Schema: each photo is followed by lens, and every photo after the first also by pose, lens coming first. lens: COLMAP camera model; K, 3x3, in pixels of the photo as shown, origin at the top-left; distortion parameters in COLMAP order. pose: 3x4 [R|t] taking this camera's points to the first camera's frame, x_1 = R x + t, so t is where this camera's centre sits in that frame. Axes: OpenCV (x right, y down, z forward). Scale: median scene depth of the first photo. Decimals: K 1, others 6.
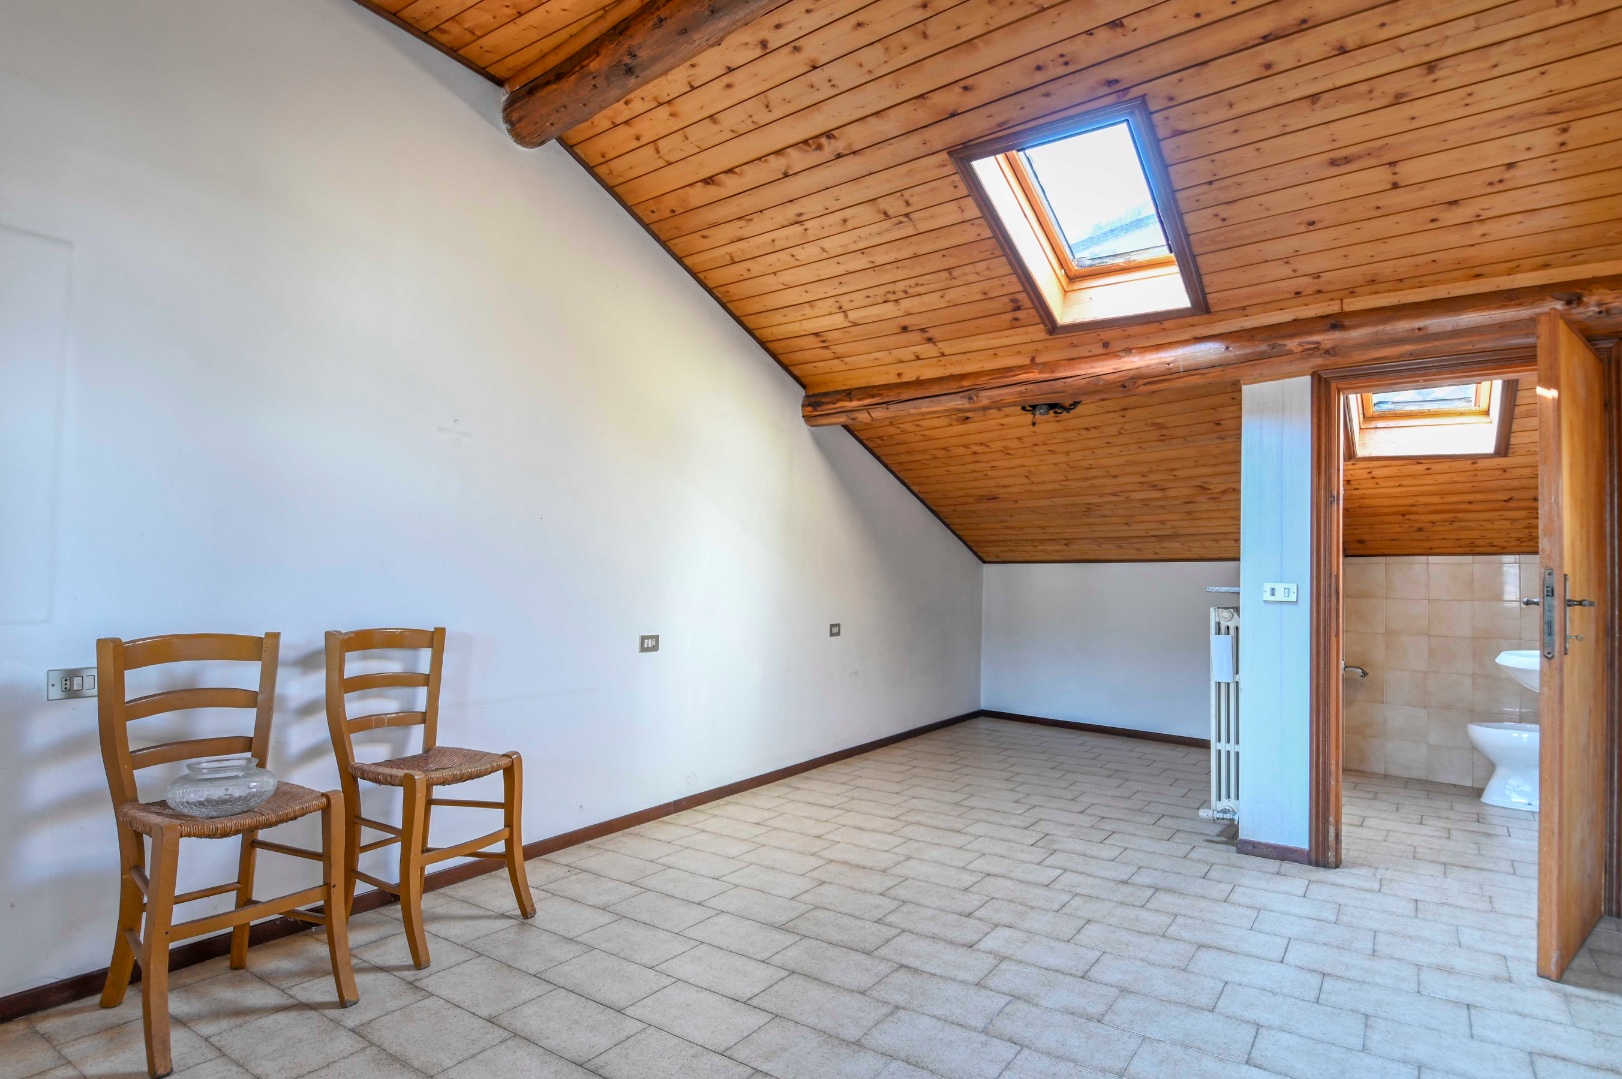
lens RADIAL K [[828.5, 0, 808.3], [0, 828.5, 570.5], [0, 0, 1]] dist [0.012025, -0.021987]
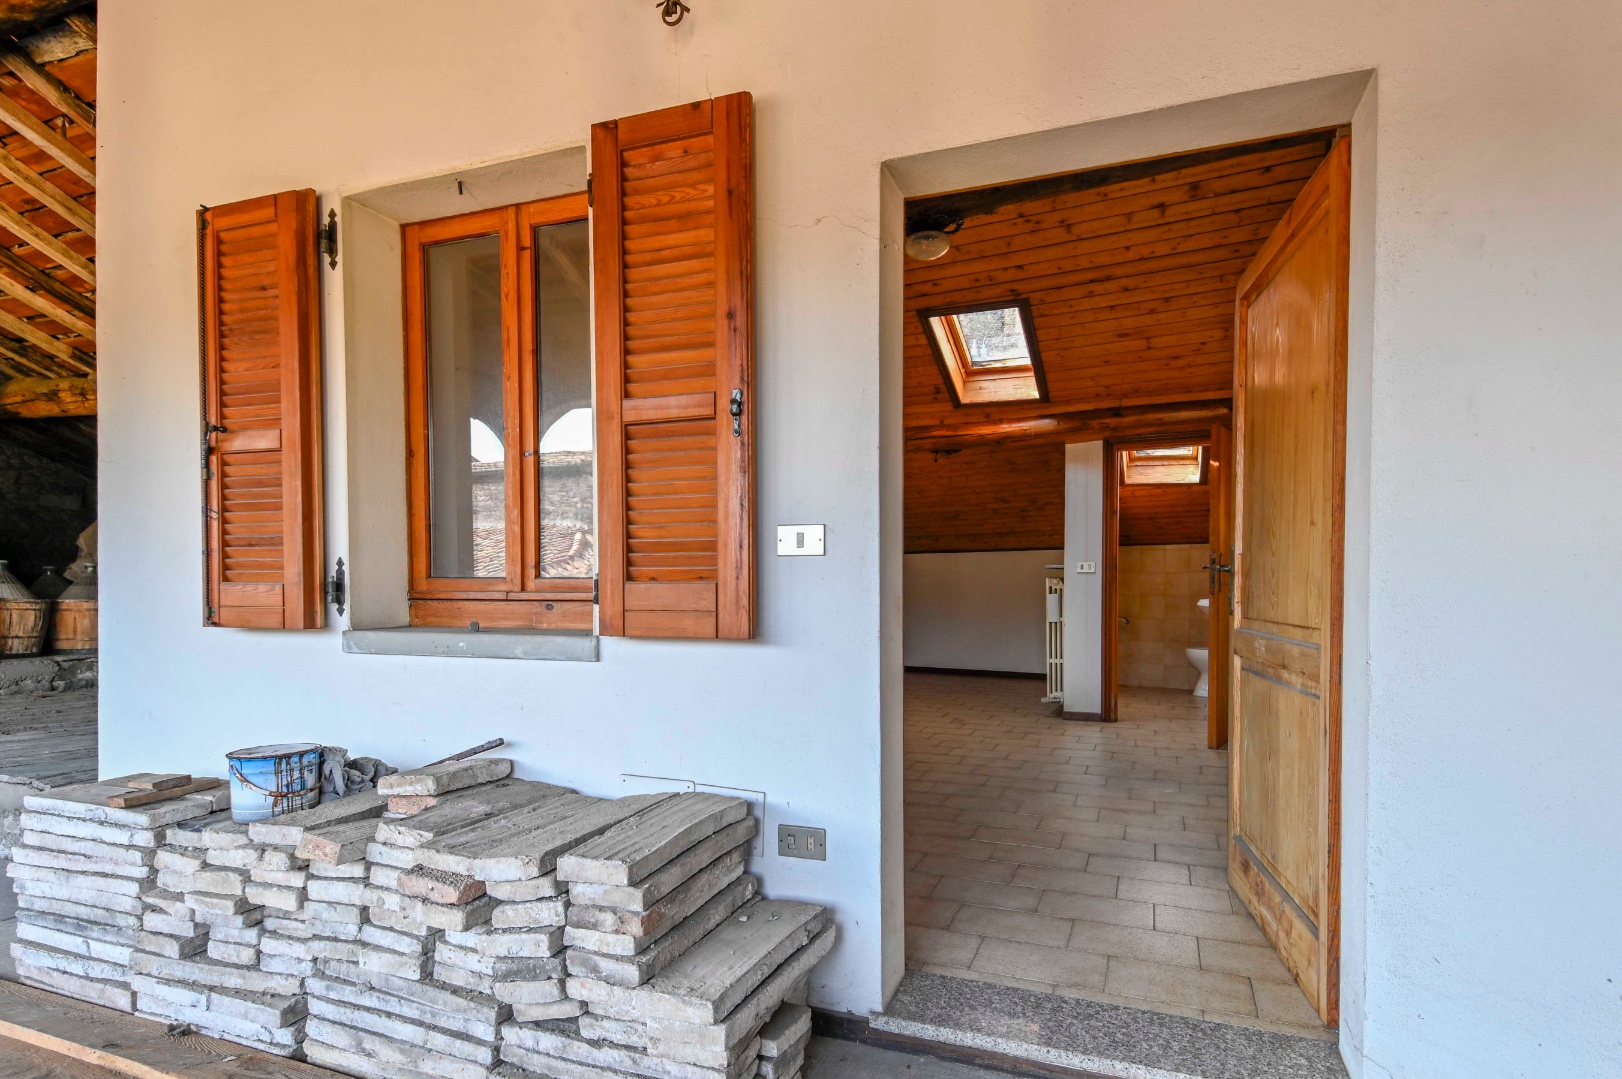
lens RADIAL K [[836.5, 0, 809.0], [0, 836.5, 609.7], [0, 0, 1]] dist [0.040768, -0.023449]
pose [[0.972318, -0.028306, 0.231940, -0.423113], [0.015814, 0.998331, 0.055544, 0.009046], [-0.233126, -0.050338, 0.971143, -0.599999]]
